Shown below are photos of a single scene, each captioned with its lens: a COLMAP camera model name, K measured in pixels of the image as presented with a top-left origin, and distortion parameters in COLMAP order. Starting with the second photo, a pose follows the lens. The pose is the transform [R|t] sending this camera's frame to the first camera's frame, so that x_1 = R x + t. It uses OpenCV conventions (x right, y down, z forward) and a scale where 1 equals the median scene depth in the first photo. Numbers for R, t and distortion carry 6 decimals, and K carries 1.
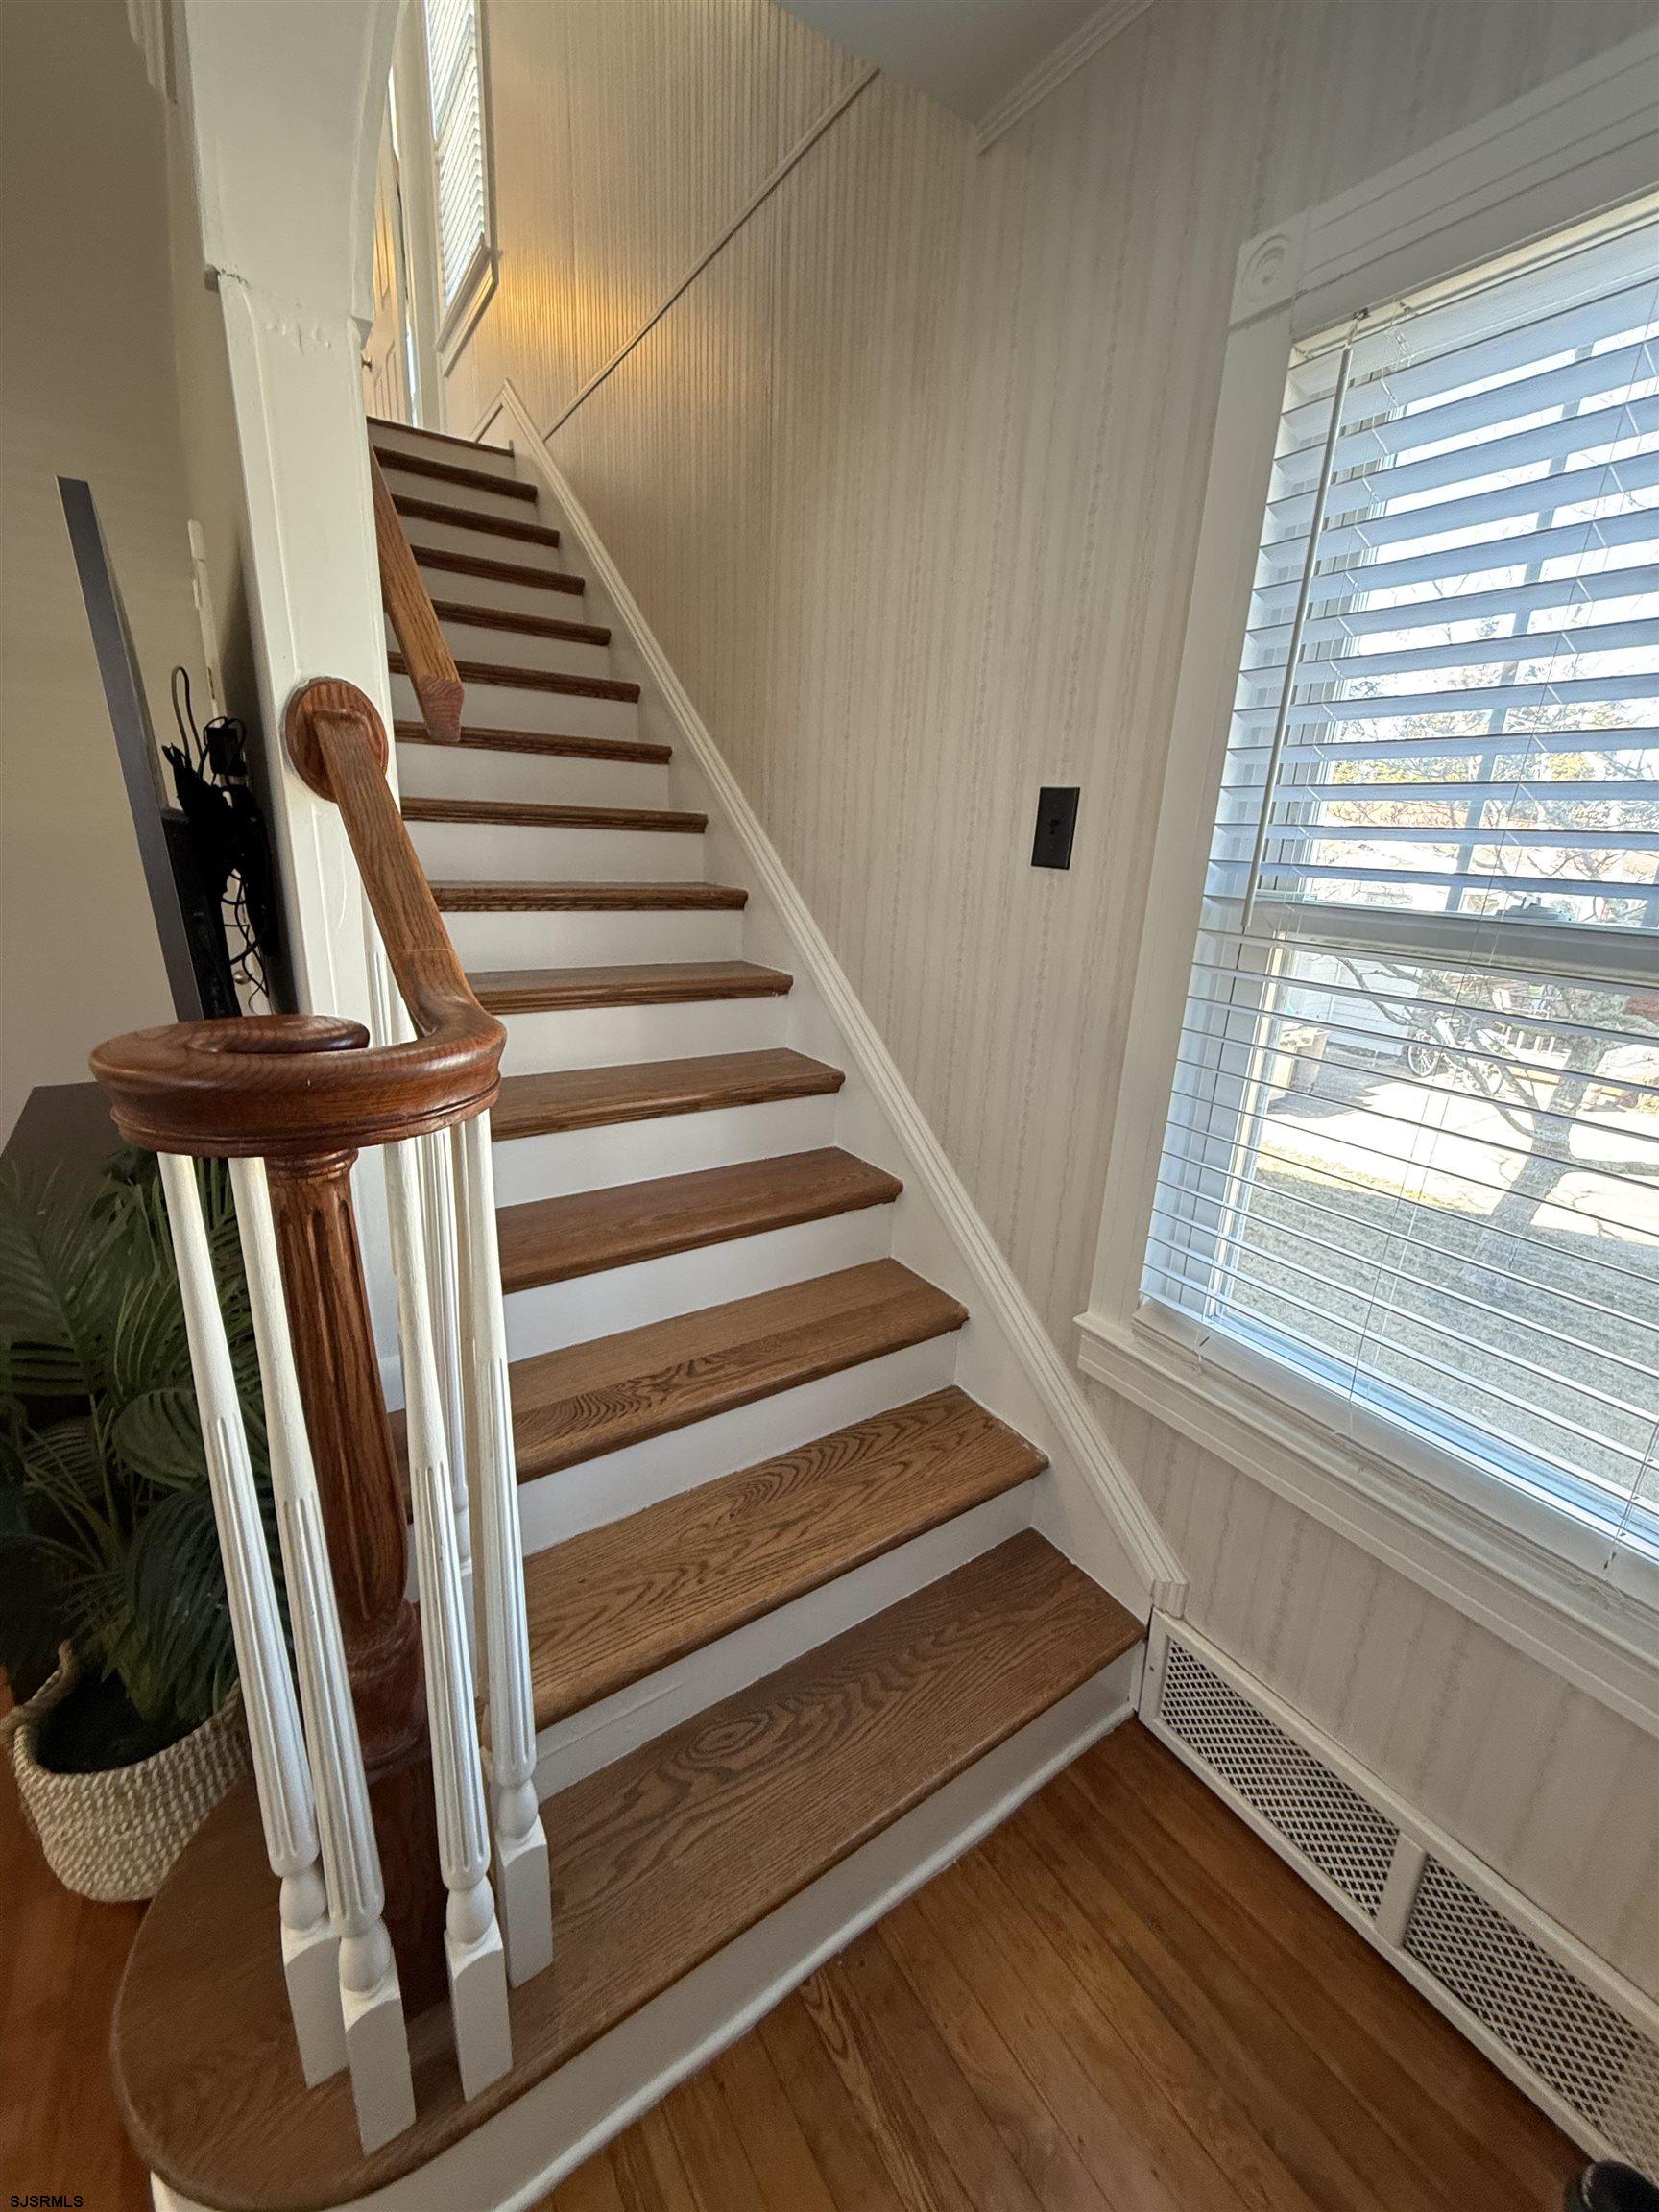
lens RADIAL K [[876.1, 0, 832.1], [0, 876.1, 1094.8], [0, 0, 1]] dist [0.000674, 0.000060]
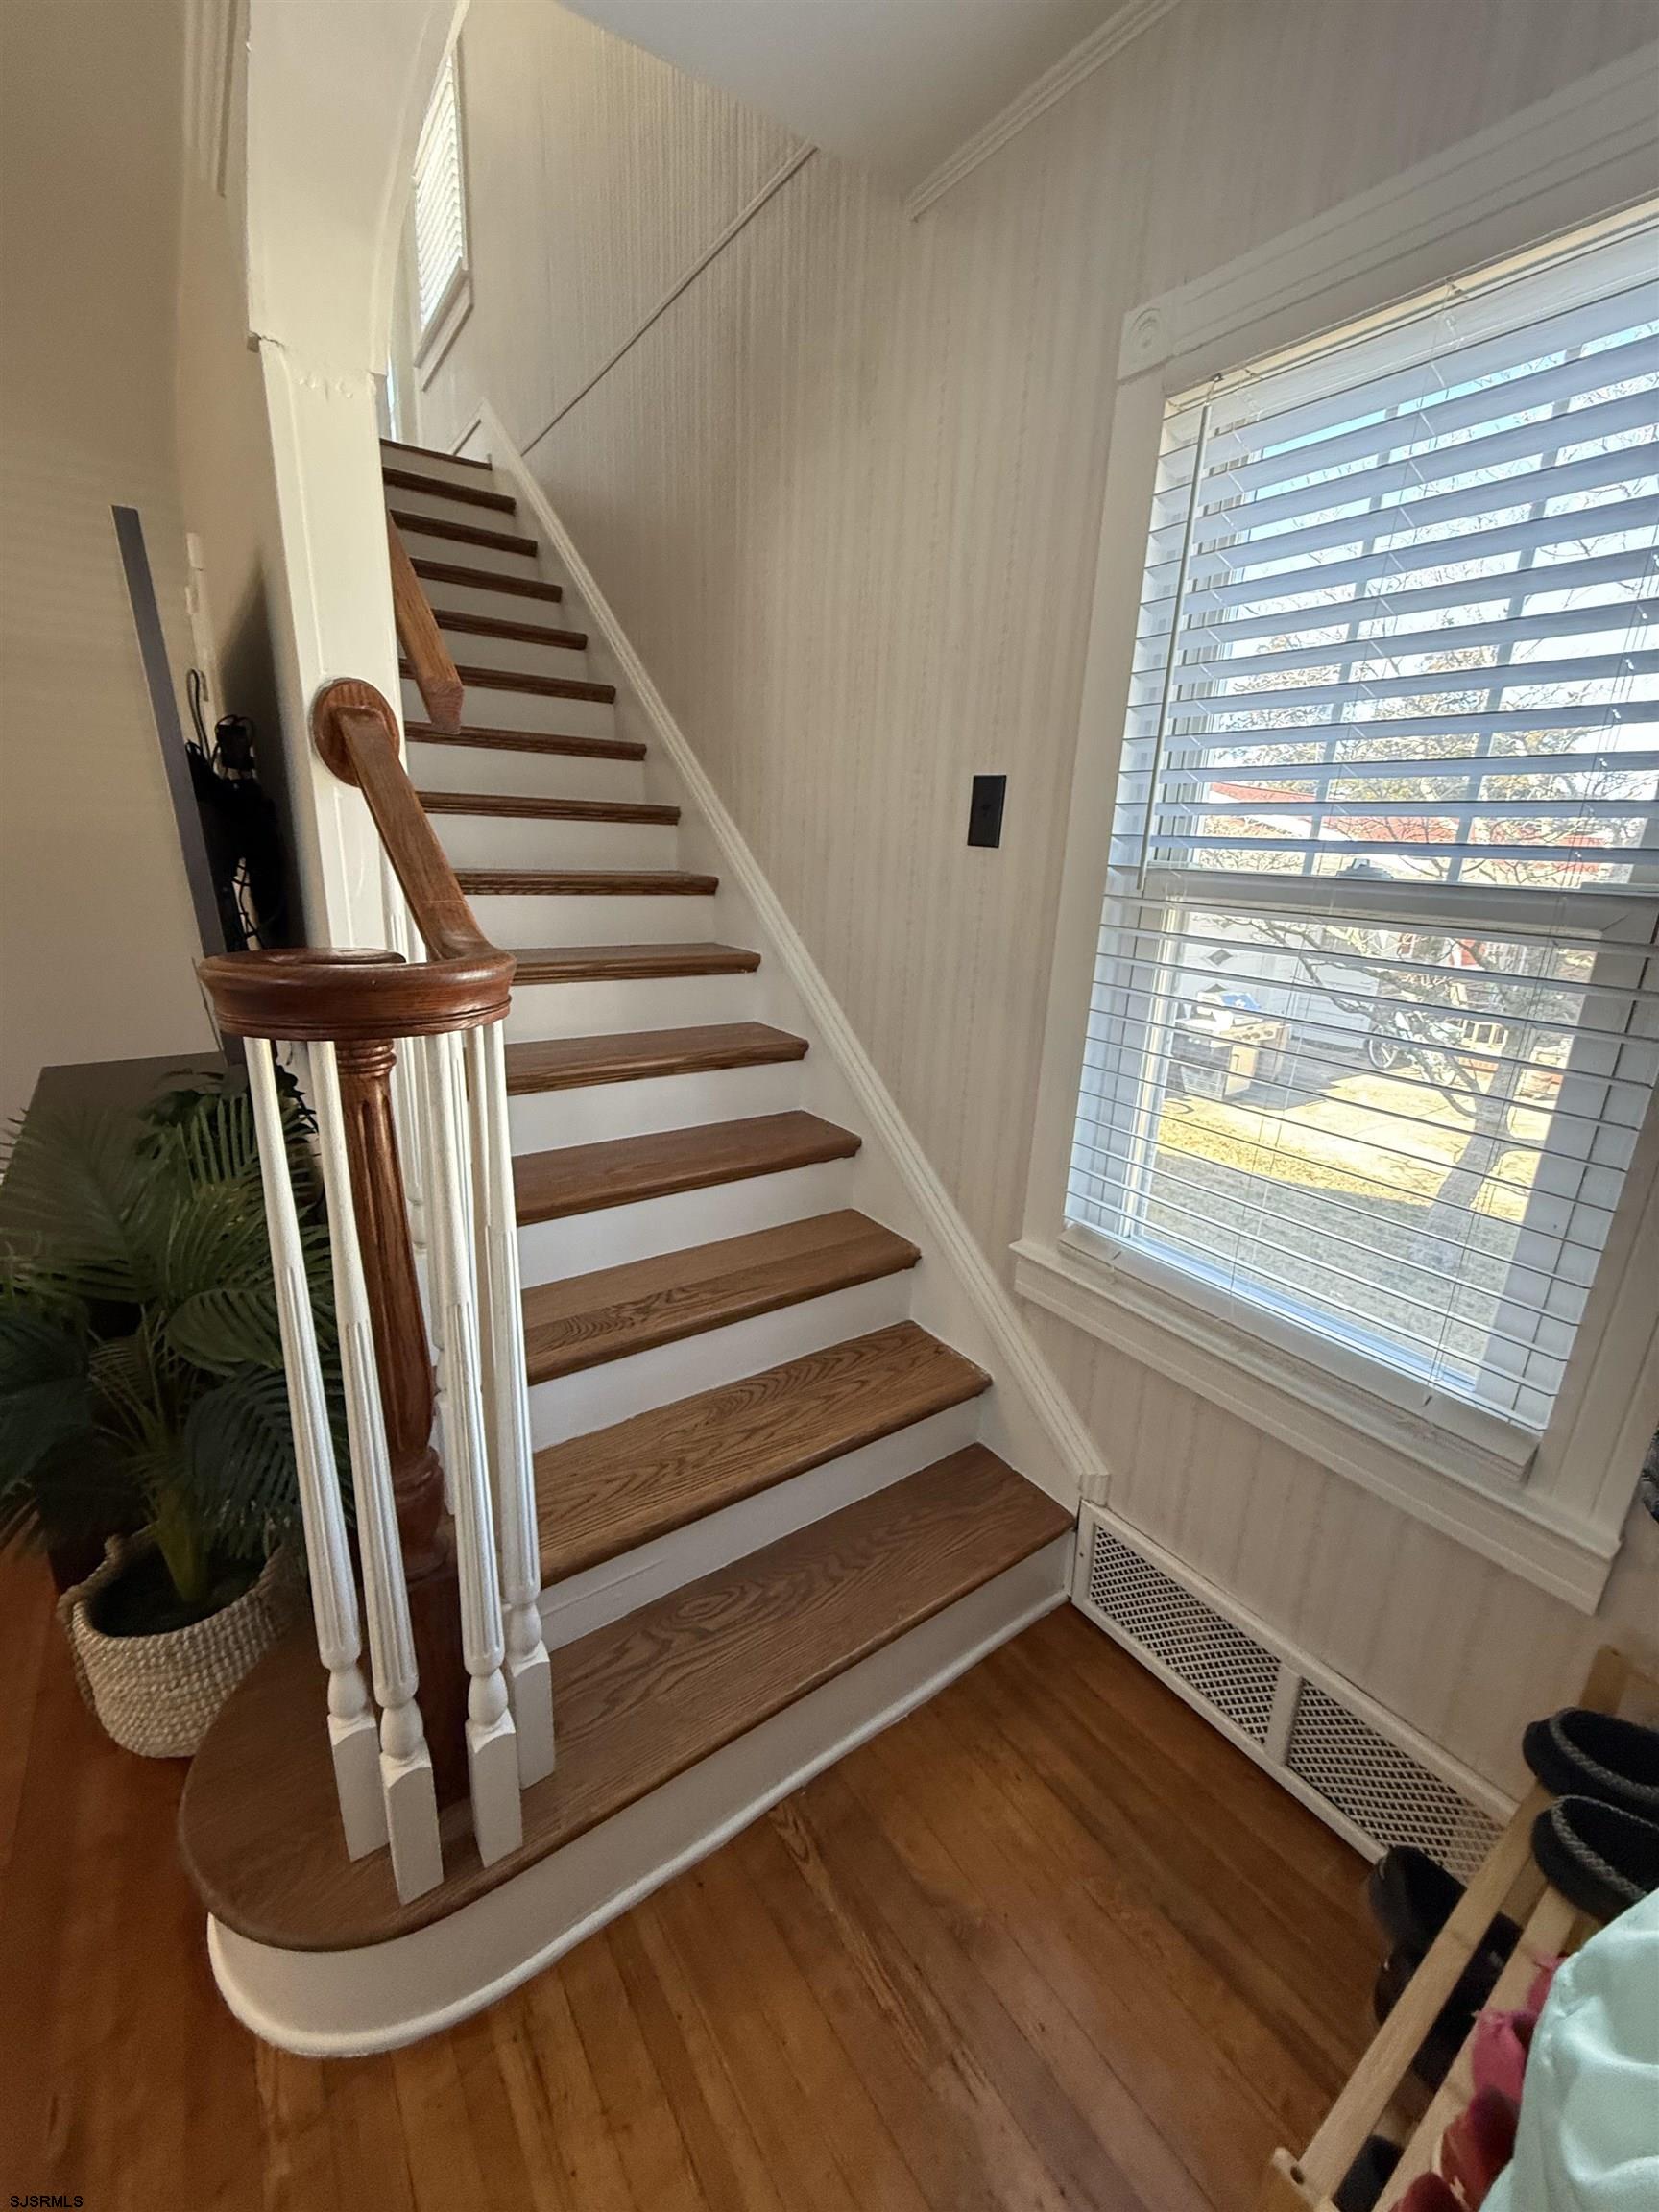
lens RADIAL K [[876.7, 0, 829.1], [0, 876.7, 1093.8], [0, 0, 1]] dist [0.000391, -0.000212]
pose [[0.999716, -0.010486, 0.021423, 0.026382], [0.010586, 0.999934, -0.004571, 0.075267], [-0.021374, 0.004796, 0.999760, -0.149404]]
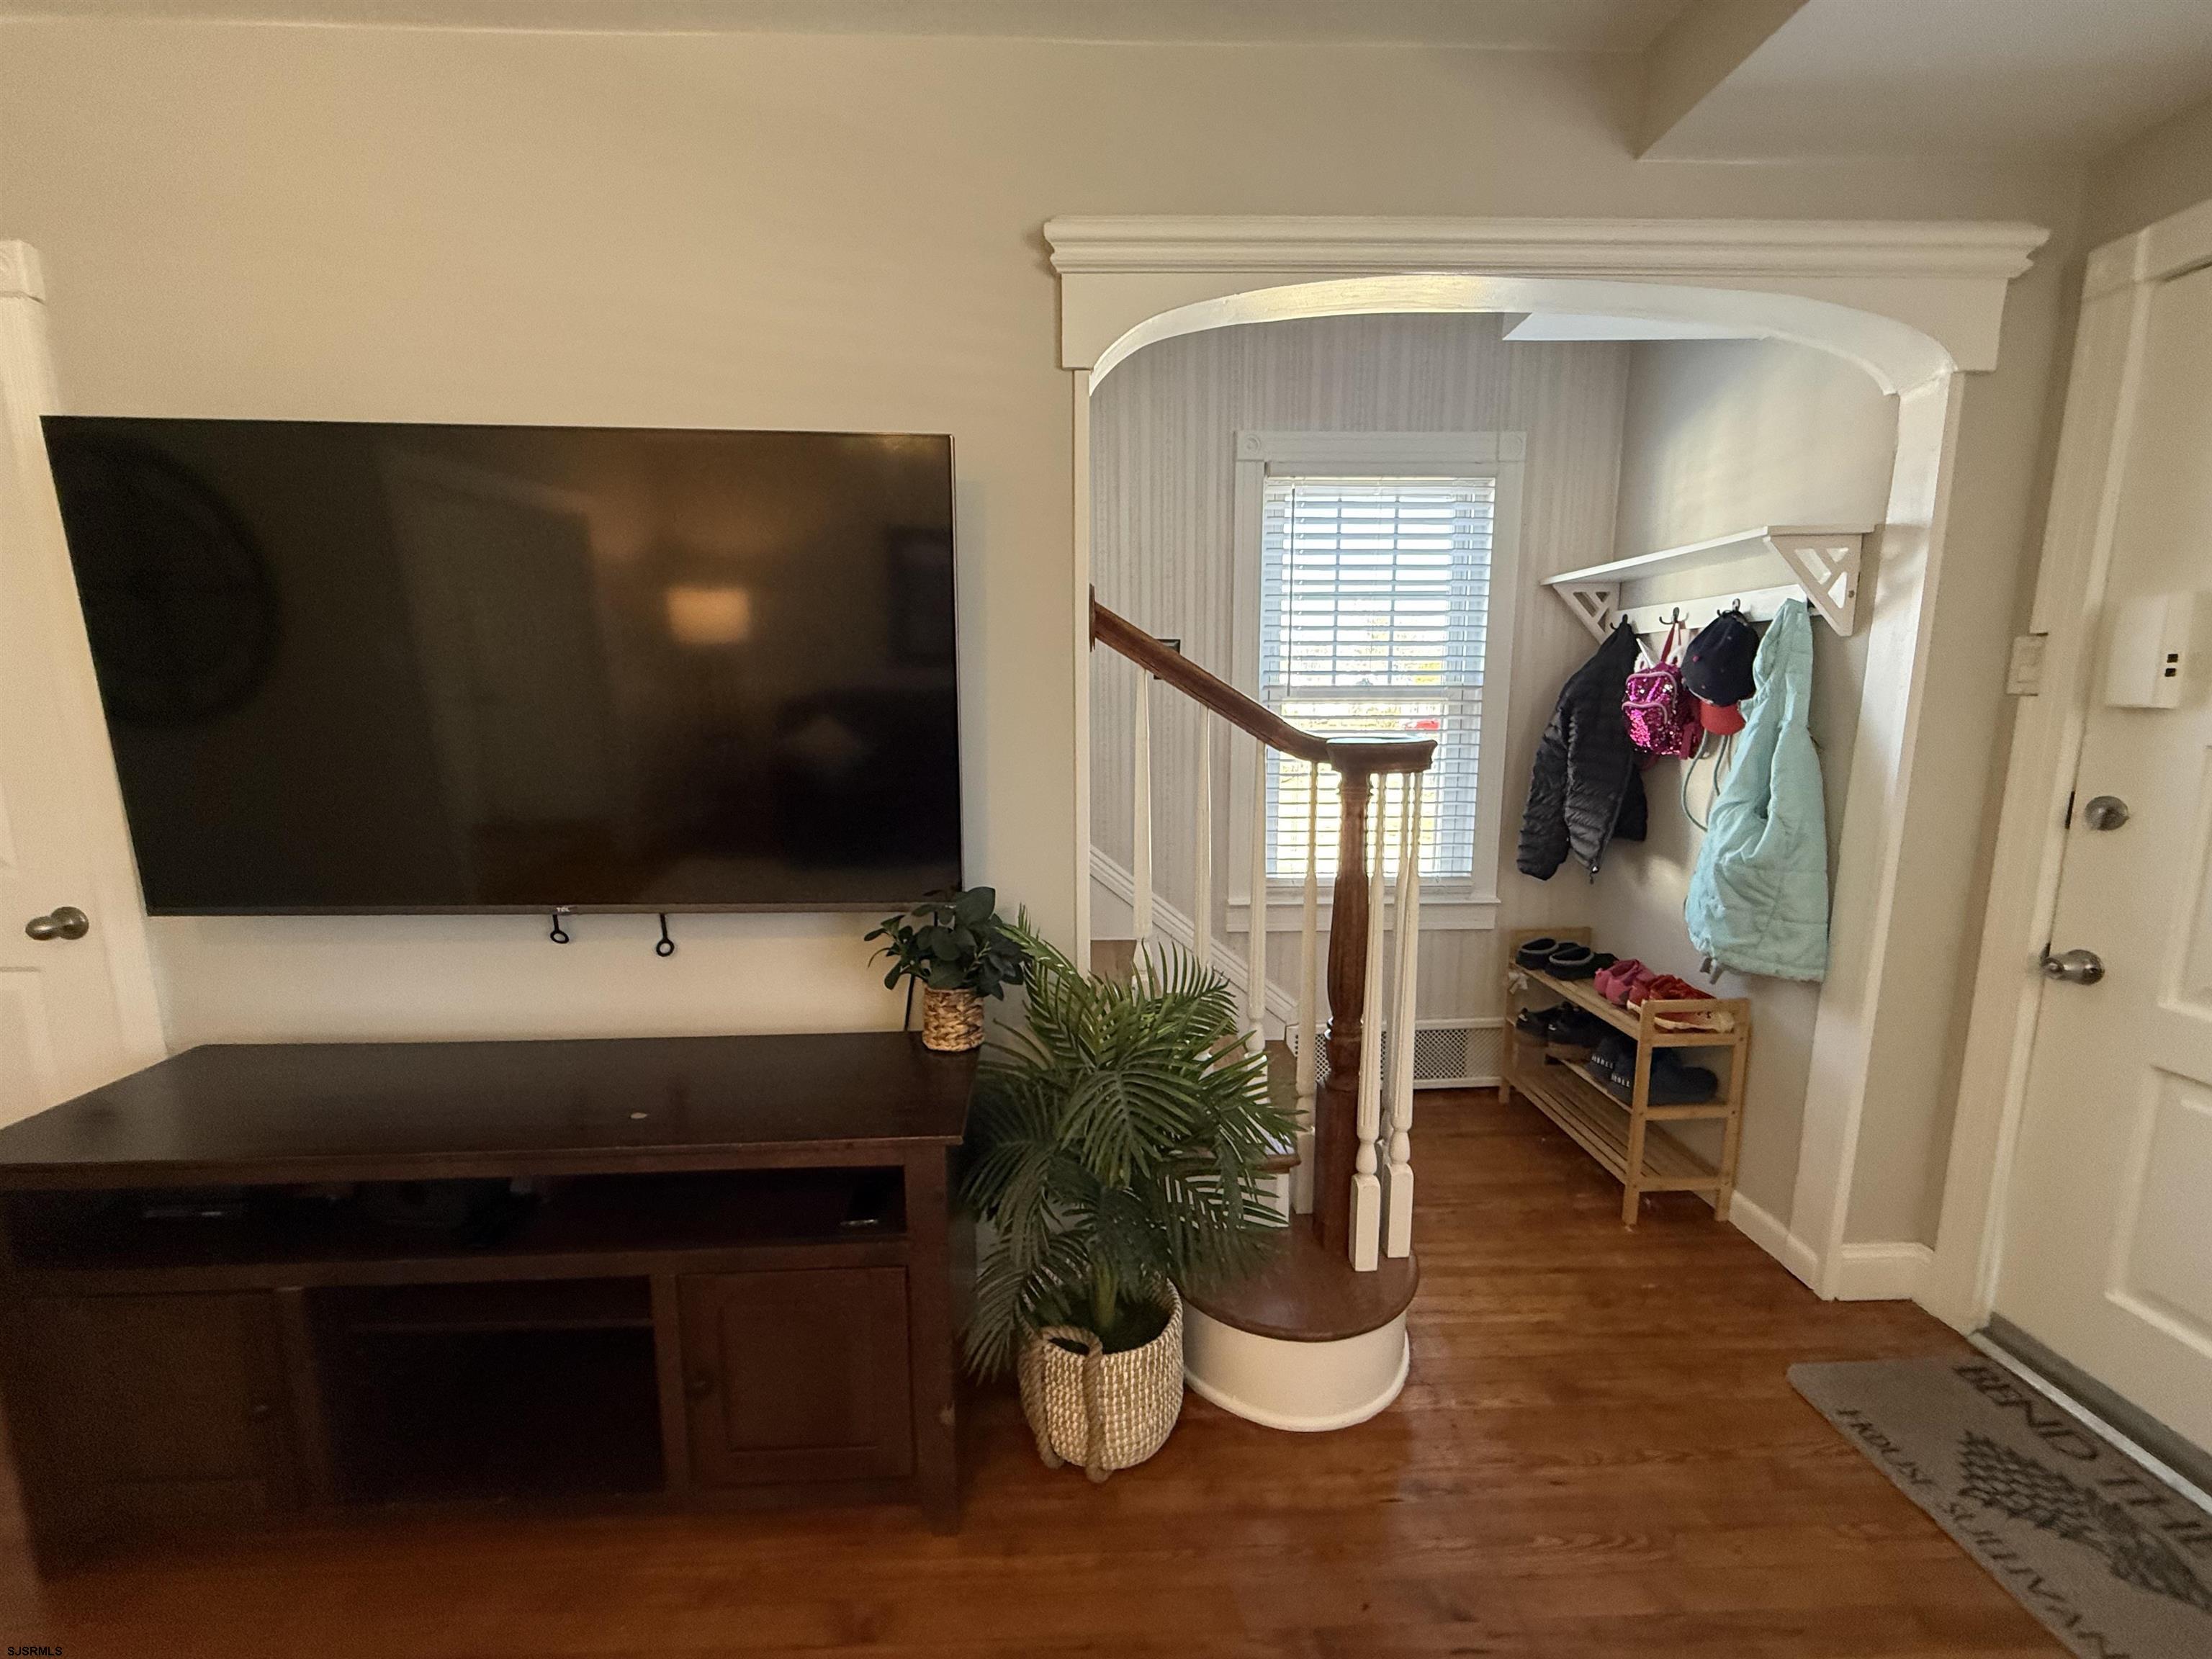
lens RADIAL K [[876.7, 0, 1099.3], [0, 876.7, 828.1], [0, 0, 1]] dist [0.000391, -0.000212]
pose [[0.532260, -0.177224, 0.827823, -1.738874], [0.266857, 0.963115, 0.034609, -0.059956], [-0.803422, 0.202489, 0.559921, 0.127117]]
